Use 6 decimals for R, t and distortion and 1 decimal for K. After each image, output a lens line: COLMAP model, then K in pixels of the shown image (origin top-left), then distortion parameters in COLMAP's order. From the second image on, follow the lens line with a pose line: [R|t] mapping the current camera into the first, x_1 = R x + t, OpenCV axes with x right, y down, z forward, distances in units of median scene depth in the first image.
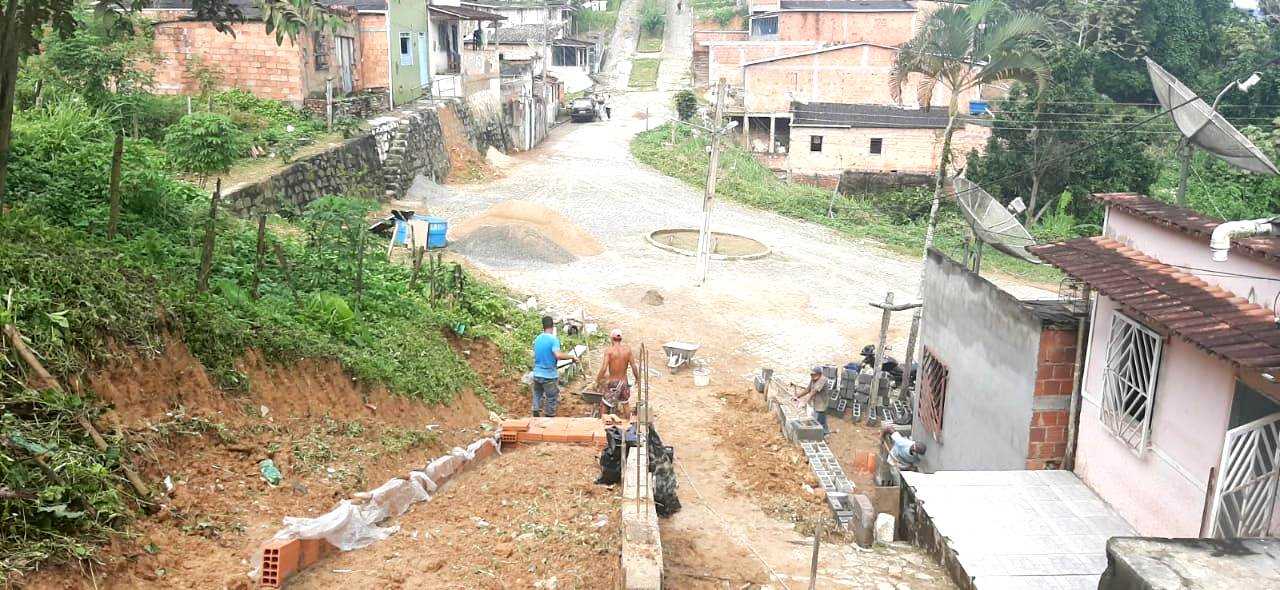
lens RADIAL K [[971.0, 0, 633.9], [0, 971.0, 340.8], [0, 0, 1]] dist [0.001200, -0.002262]
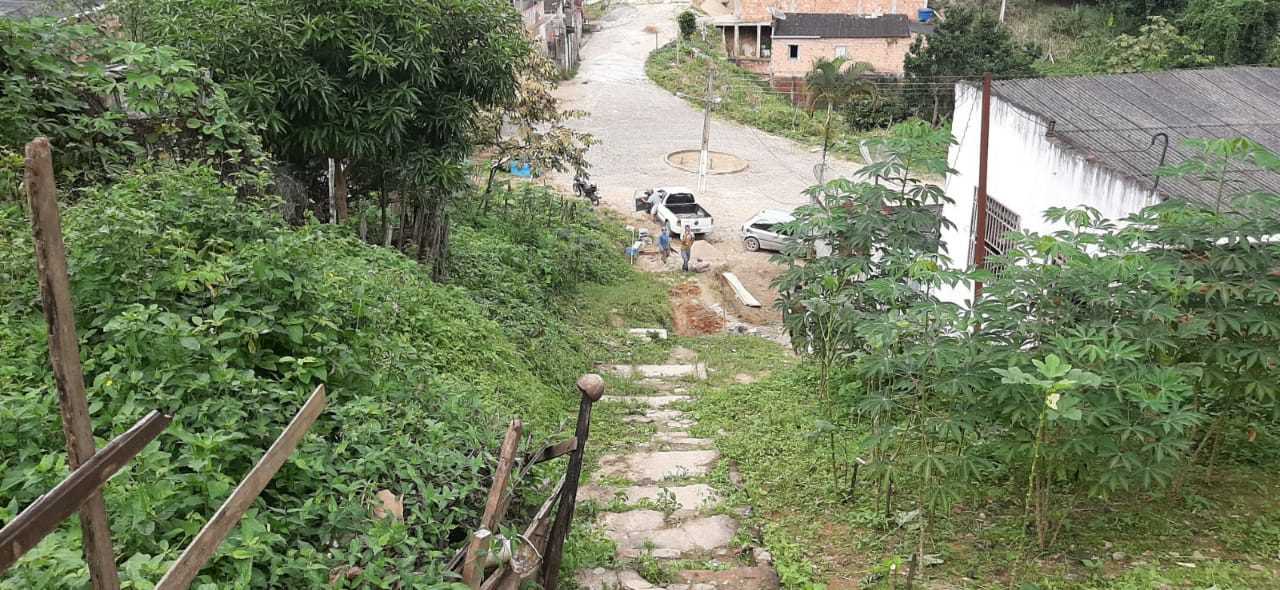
lens RADIAL K [[986.5, 0, 640.0], [0, 986.5, 295.0], [0, 0, 1]] dist [-0.002372, -0.002605]
pose [[0.999408, -0.034293, -0.002713, -0.019696], [0.034392, 0.994437, 0.099564, -0.033136], [-0.000716, -0.099598, 0.995027, -0.375431]]
